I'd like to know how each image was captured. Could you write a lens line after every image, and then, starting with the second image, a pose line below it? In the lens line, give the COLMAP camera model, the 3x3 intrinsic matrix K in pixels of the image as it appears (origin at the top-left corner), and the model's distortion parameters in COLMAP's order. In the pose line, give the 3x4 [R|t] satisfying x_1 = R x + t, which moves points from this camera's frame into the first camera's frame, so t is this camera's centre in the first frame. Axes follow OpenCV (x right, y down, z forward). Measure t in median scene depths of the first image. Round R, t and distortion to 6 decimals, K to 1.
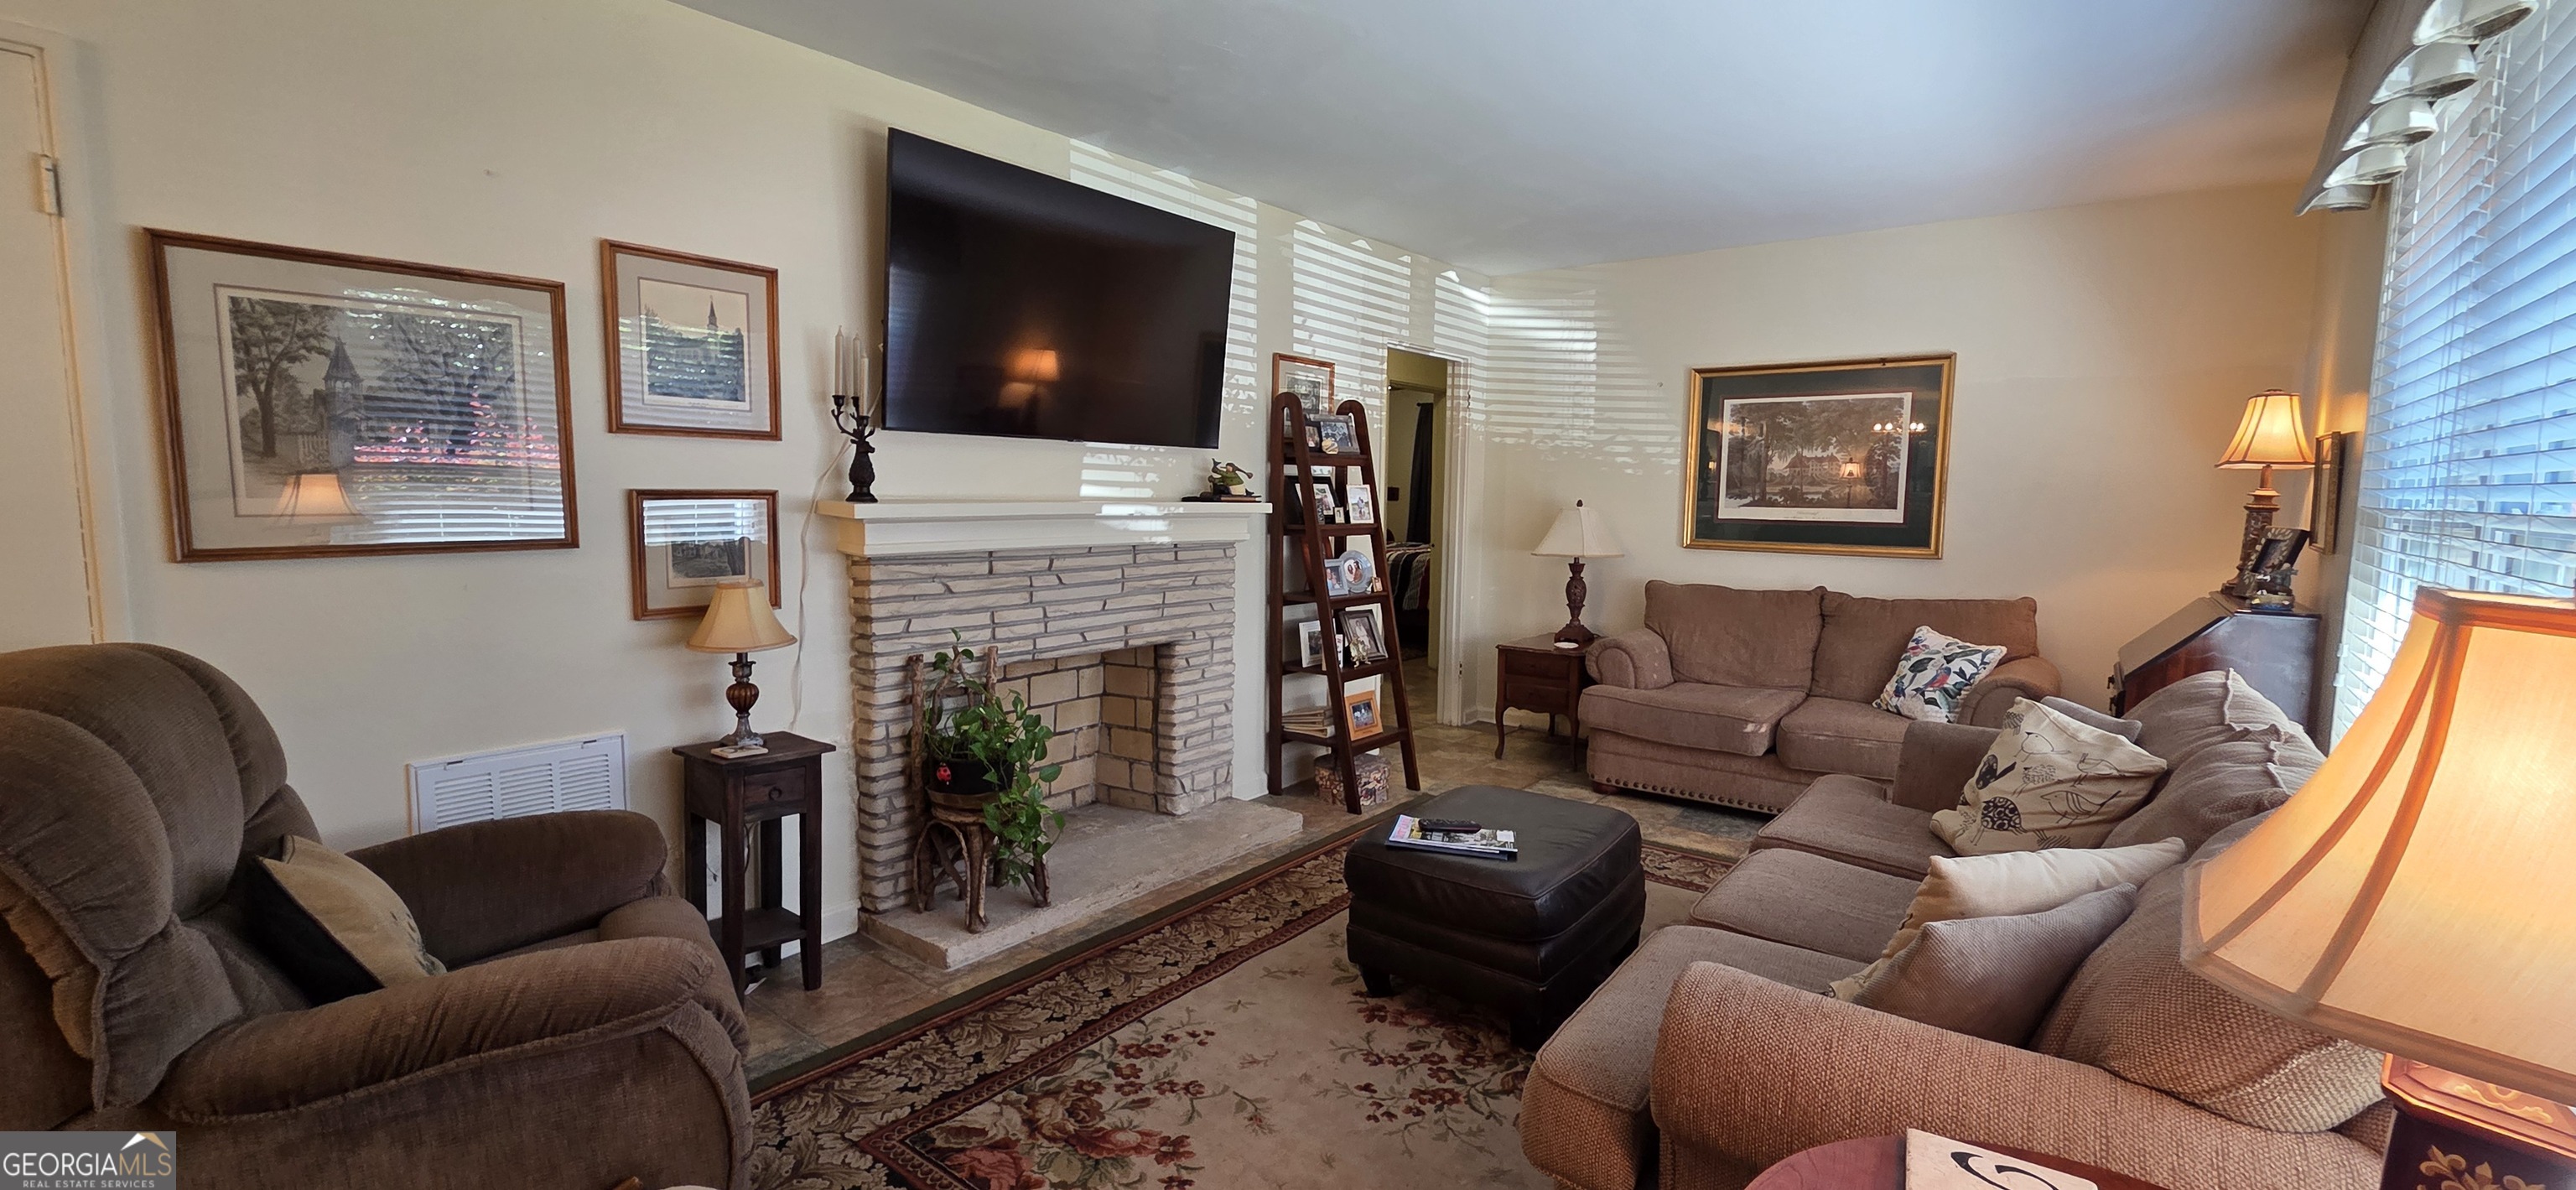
lens RADIAL K [[1056.6, 0, 1273.5], [0, 1056.6, 591.7], [0, 0, 1]] dist [0.001941, -0.000694]
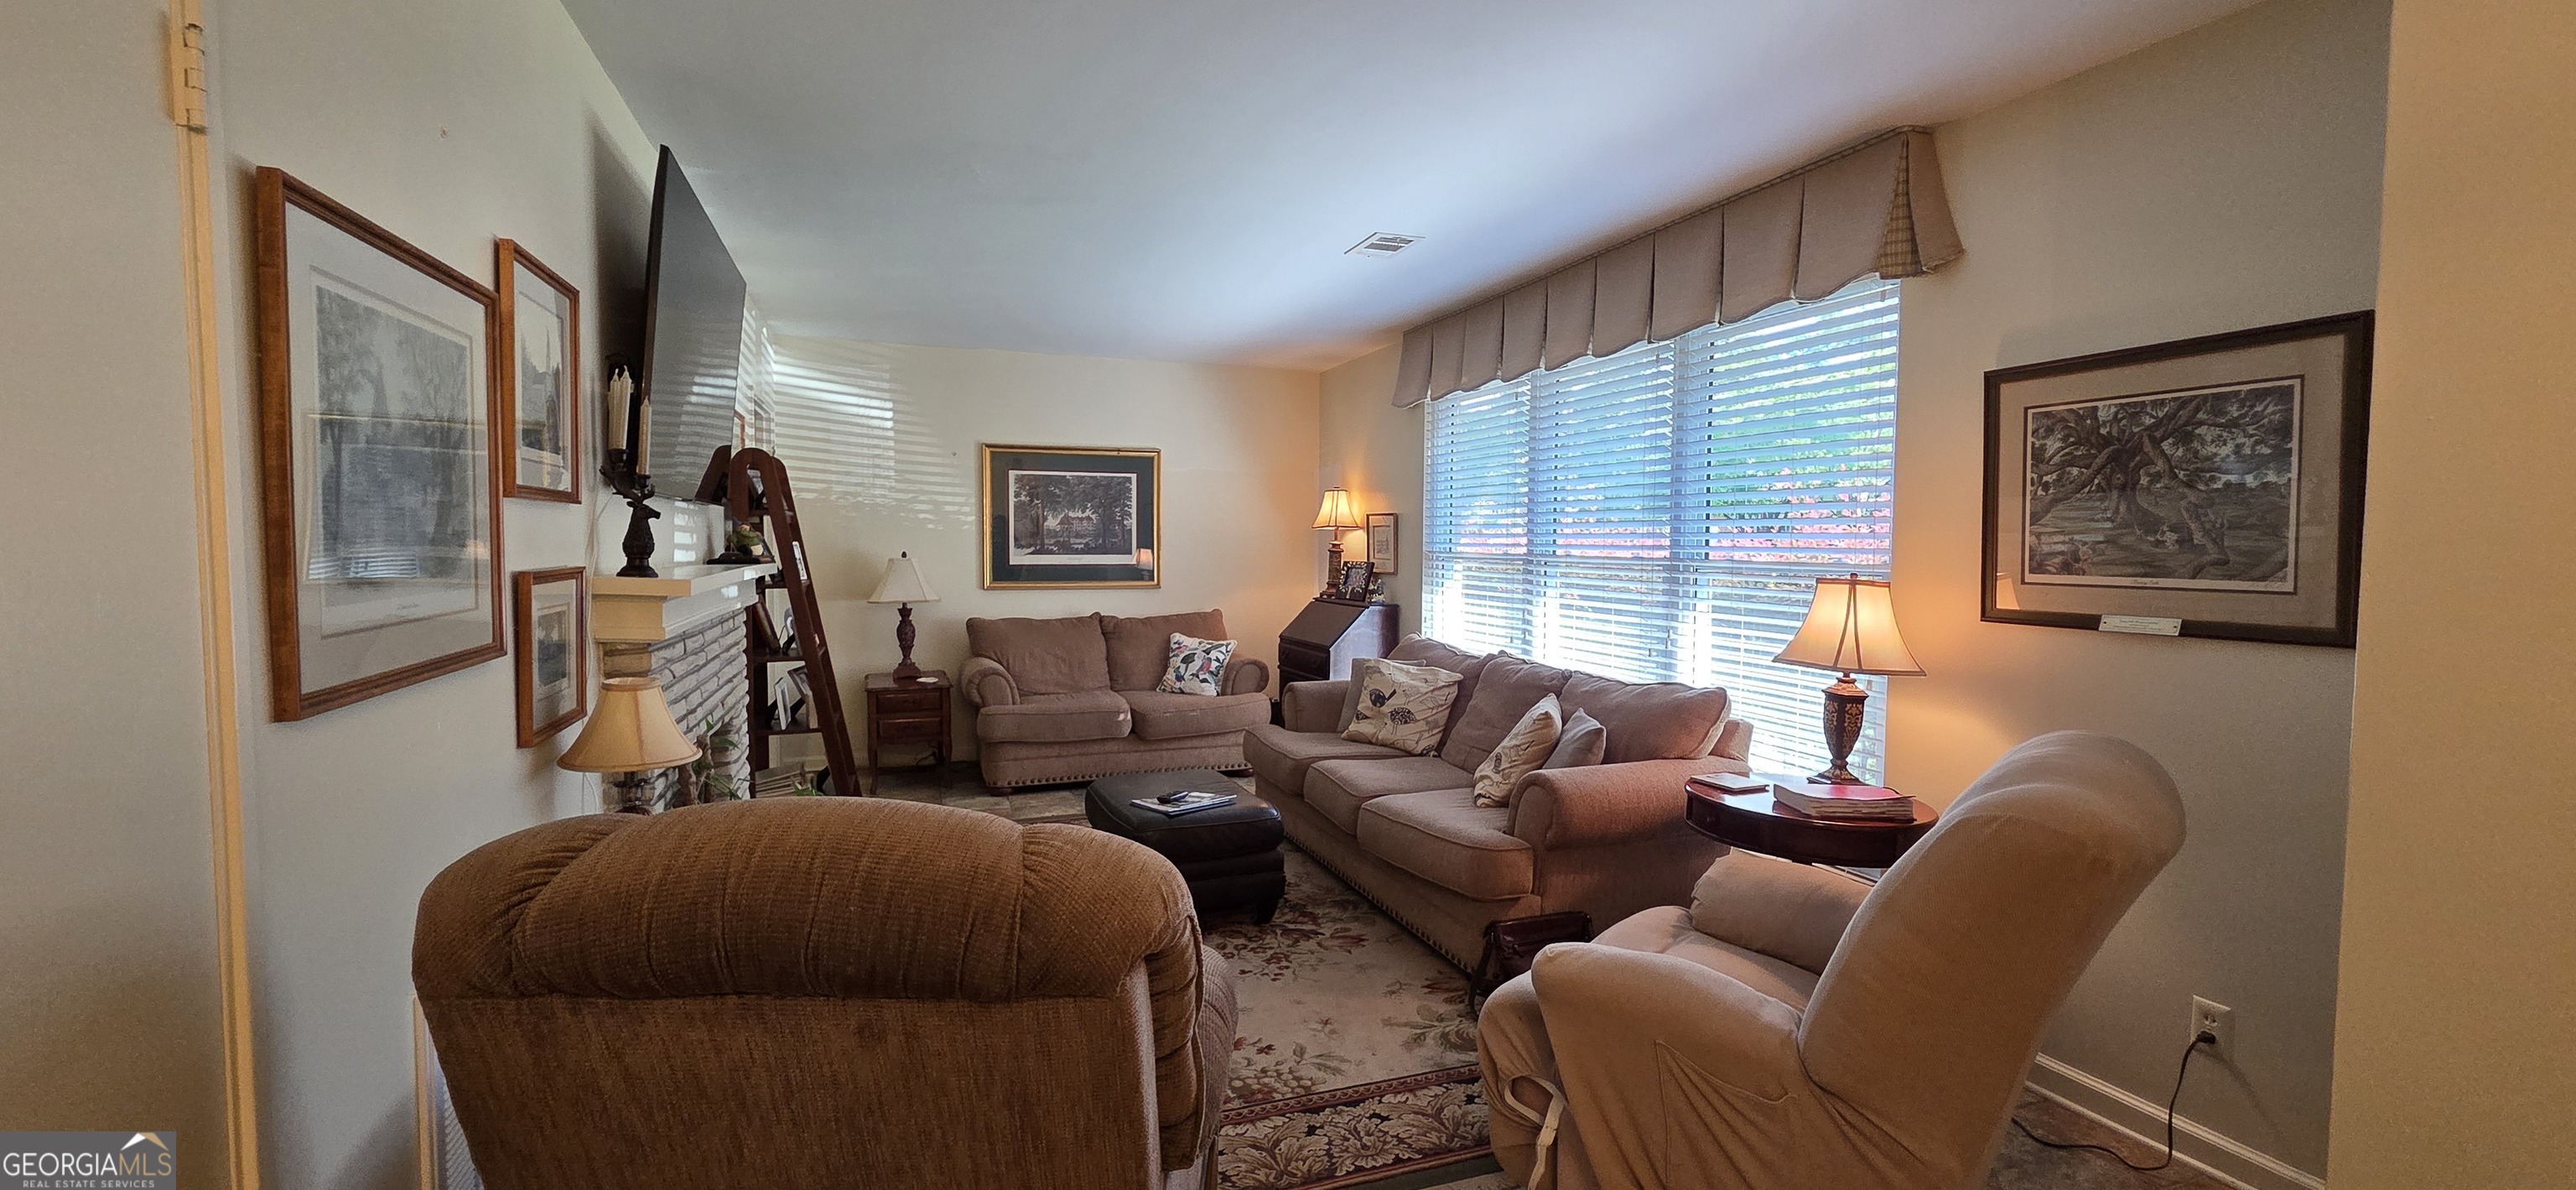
lens RADIAL K [[1056.6, 0, 1273.5], [0, 1056.6, 591.7], [0, 0, 1]] dist [0.001941, -0.000694]
pose [[0.524735, -0.050602, 0.849760, -0.519316], [0.082278, 0.996573, 0.008537, -0.024429], [-0.847280, 0.065437, 0.527100, 0.087735]]
